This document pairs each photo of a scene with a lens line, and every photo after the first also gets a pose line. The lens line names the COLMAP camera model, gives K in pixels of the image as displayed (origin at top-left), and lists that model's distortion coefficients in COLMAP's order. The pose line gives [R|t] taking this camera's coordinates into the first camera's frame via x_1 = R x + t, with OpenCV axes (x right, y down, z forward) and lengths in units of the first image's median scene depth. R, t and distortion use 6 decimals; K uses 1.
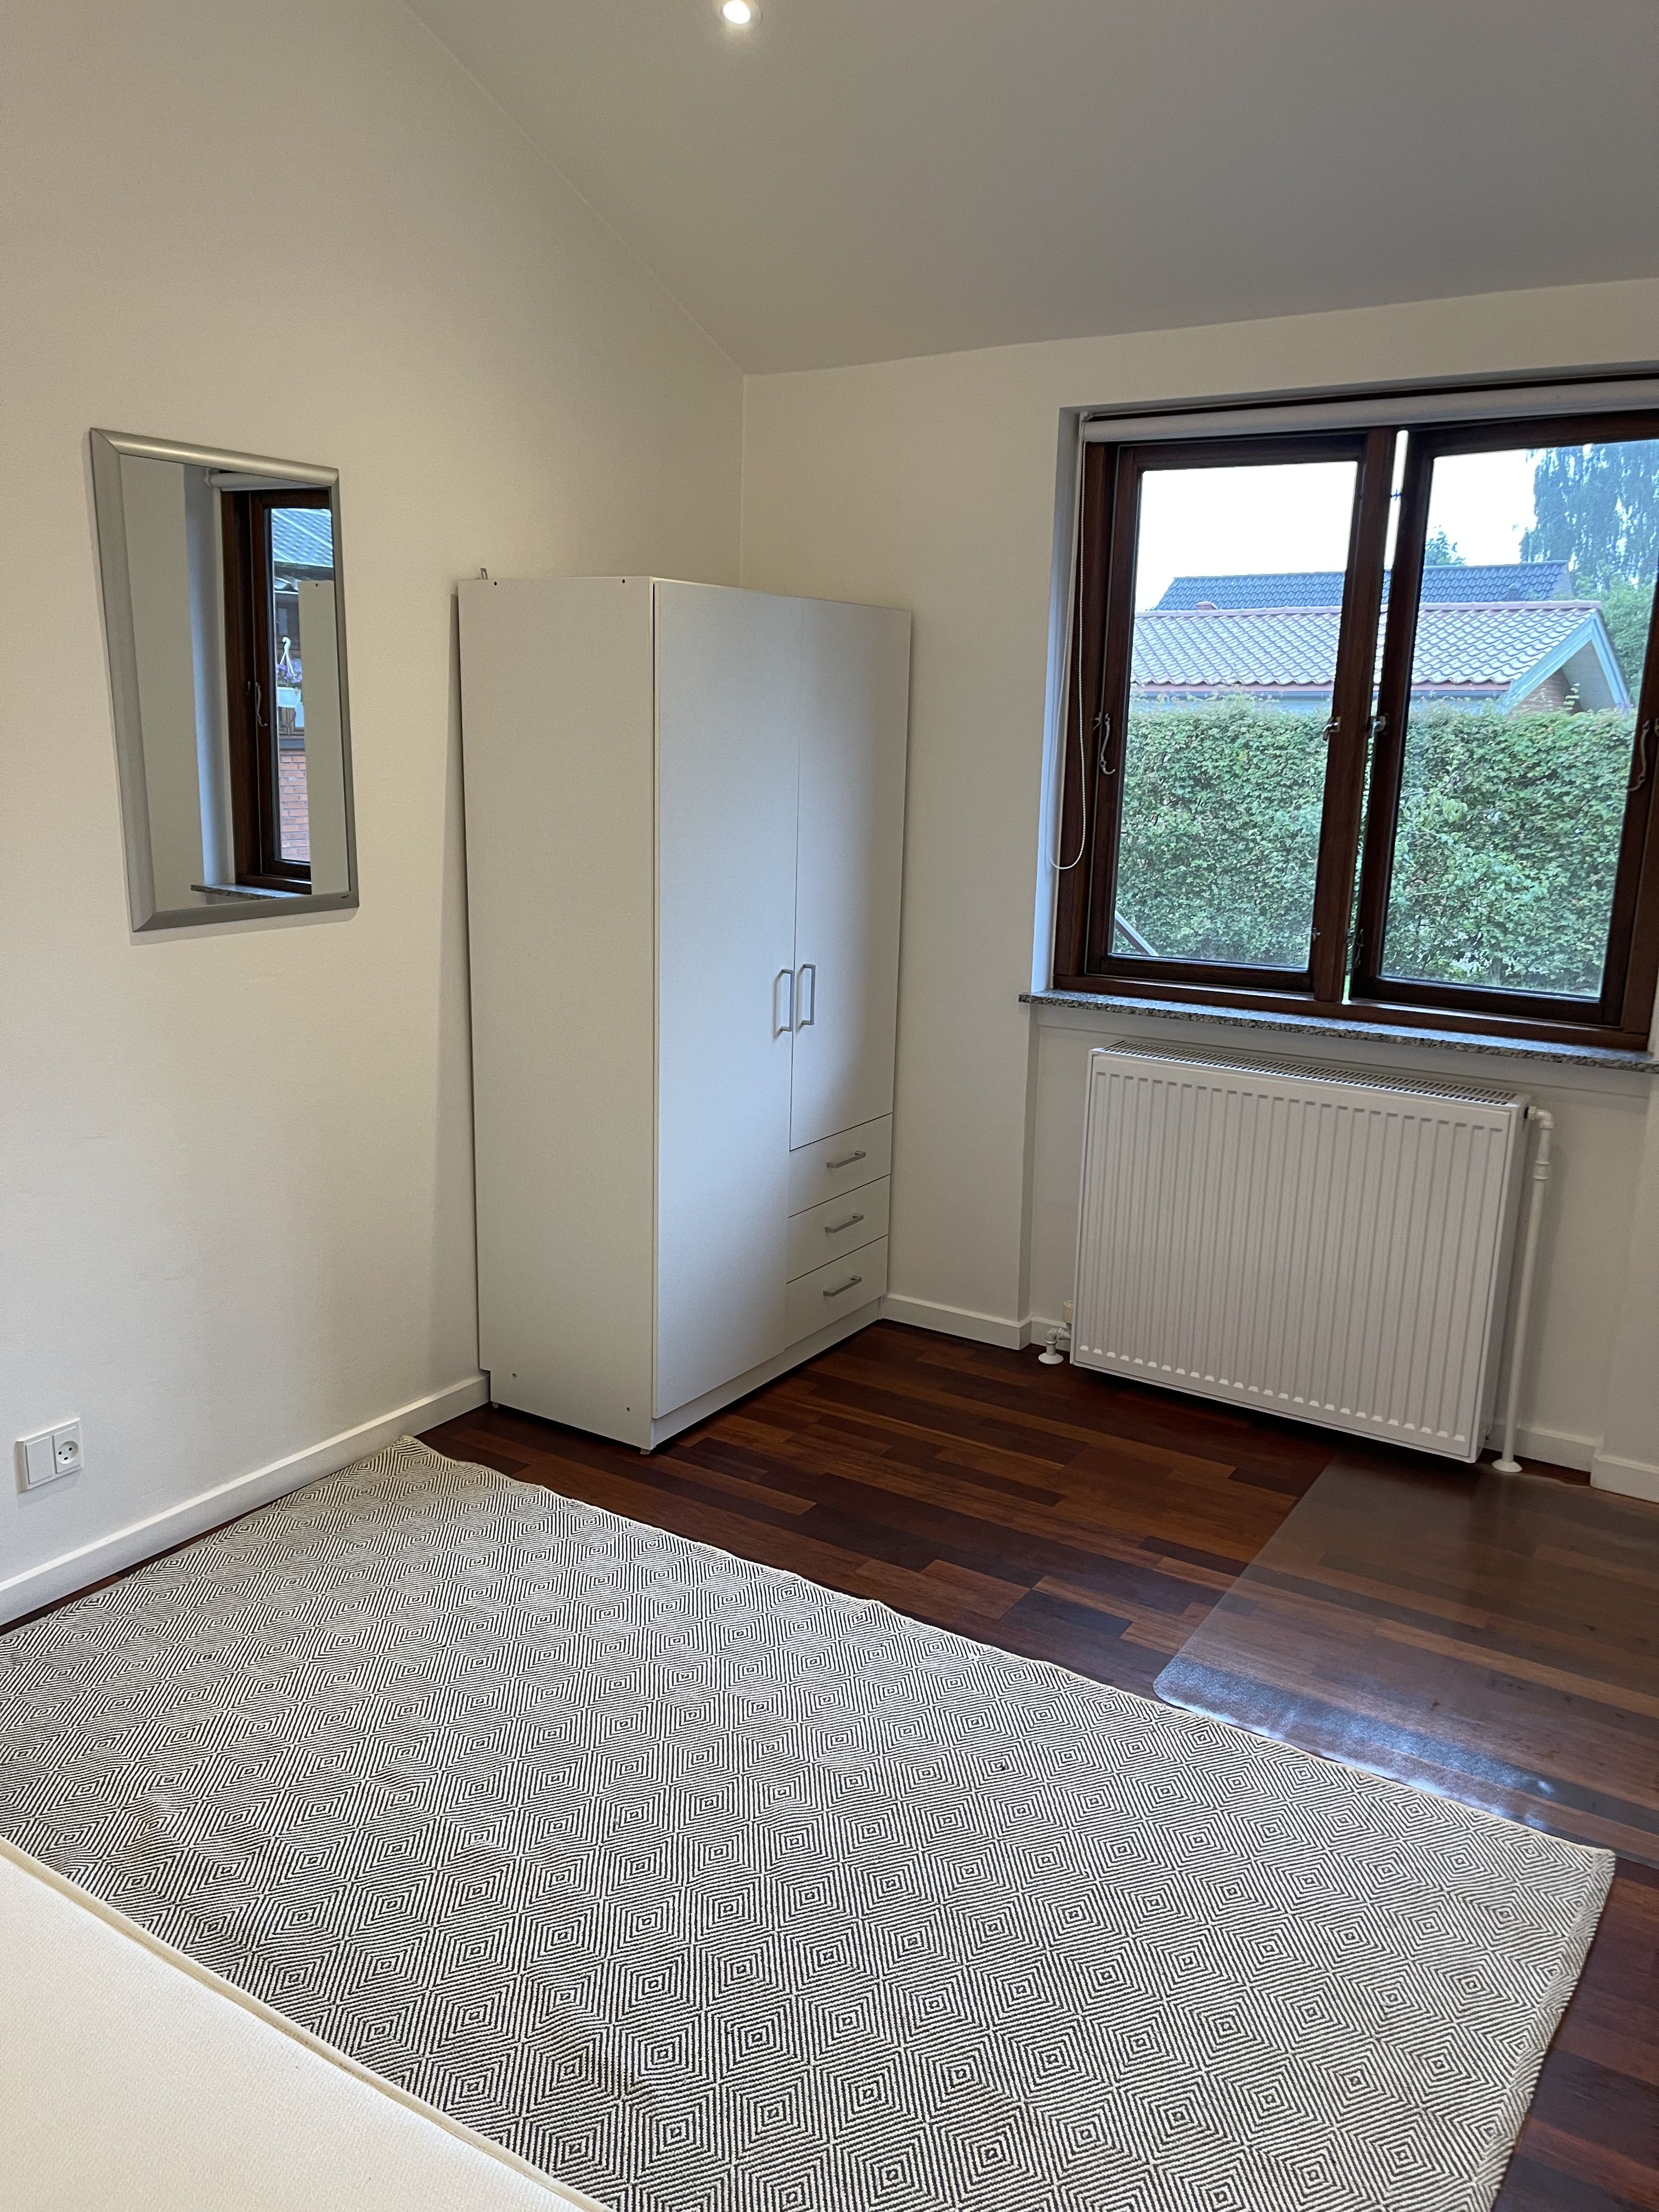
lens RADIAL K [[1705.8, 0, 826.7], [0, 1705.8, 1115.5], [0, 0, 1]] dist [0.069355, -0.063384]
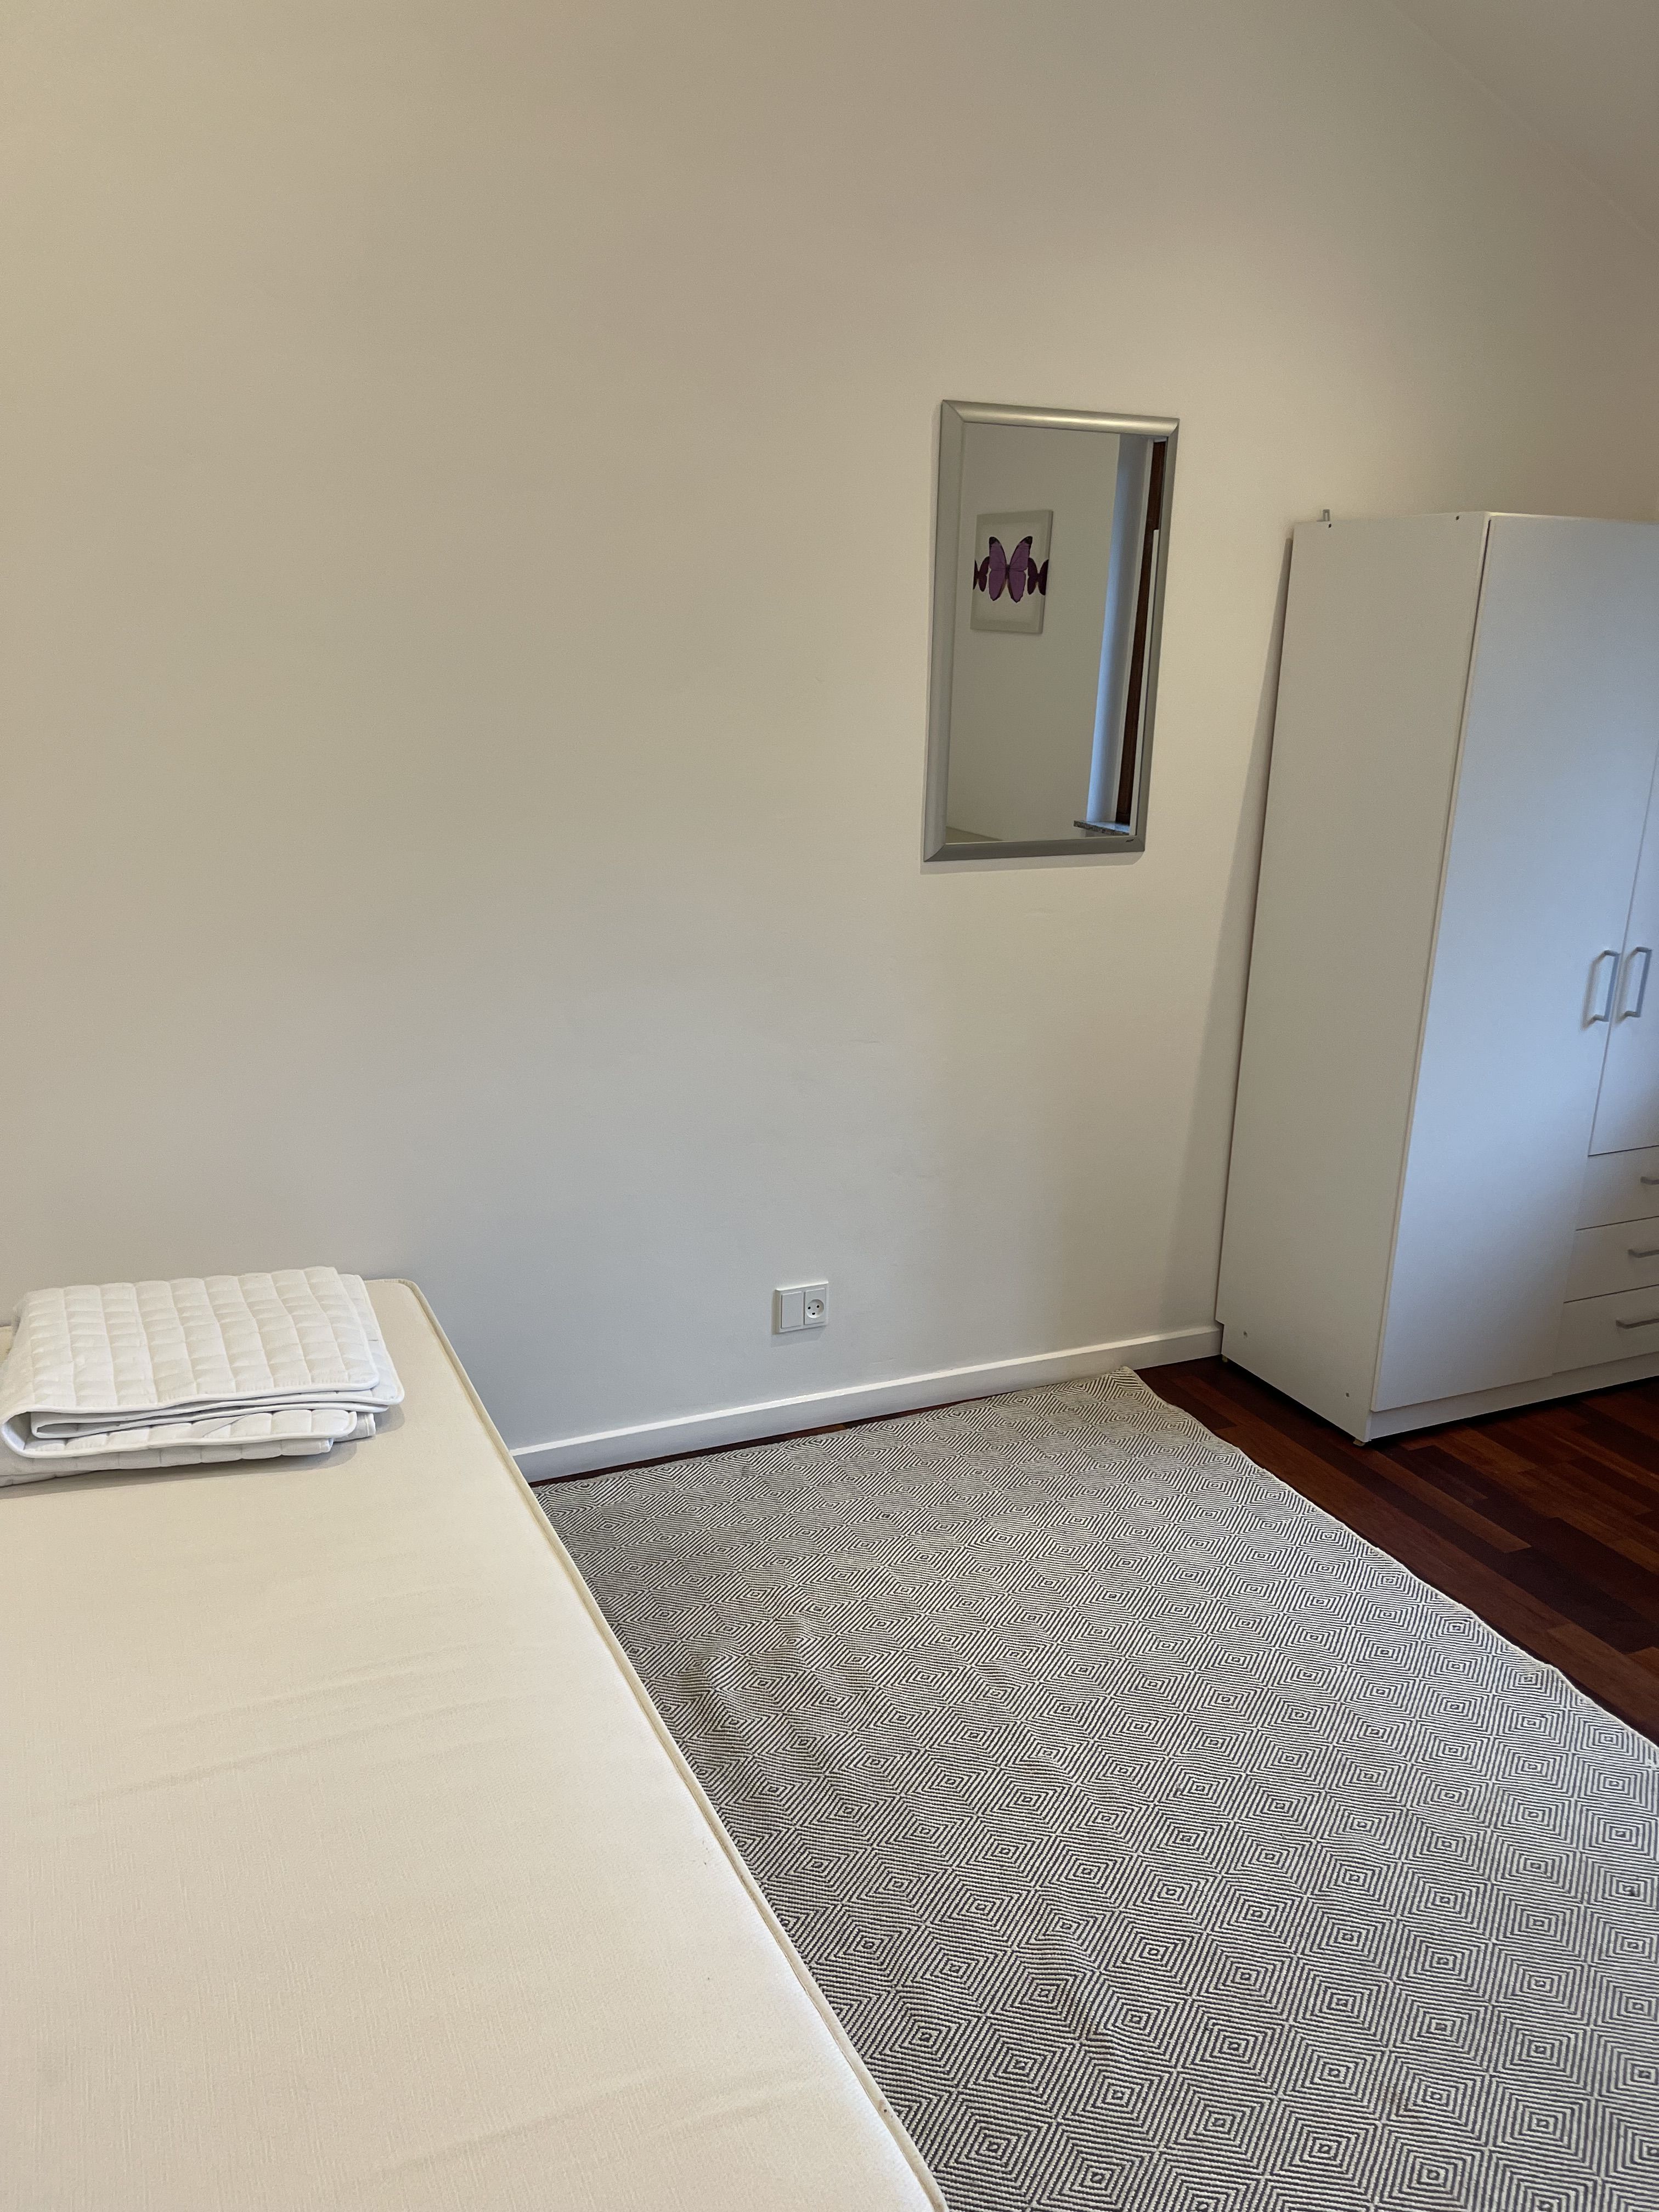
lens RADIAL K [[1703.0, 0, 829.5], [0, 1703.0, 1106.0], [0, 0, 1]] dist [0.092076, -0.111016]
pose [[0.843758, 0.148076, -0.515893, 0.118146], [-0.133931, 0.988871, 0.064785, -0.011851], [0.519745, 0.014431, 0.854200, 0.028995]]
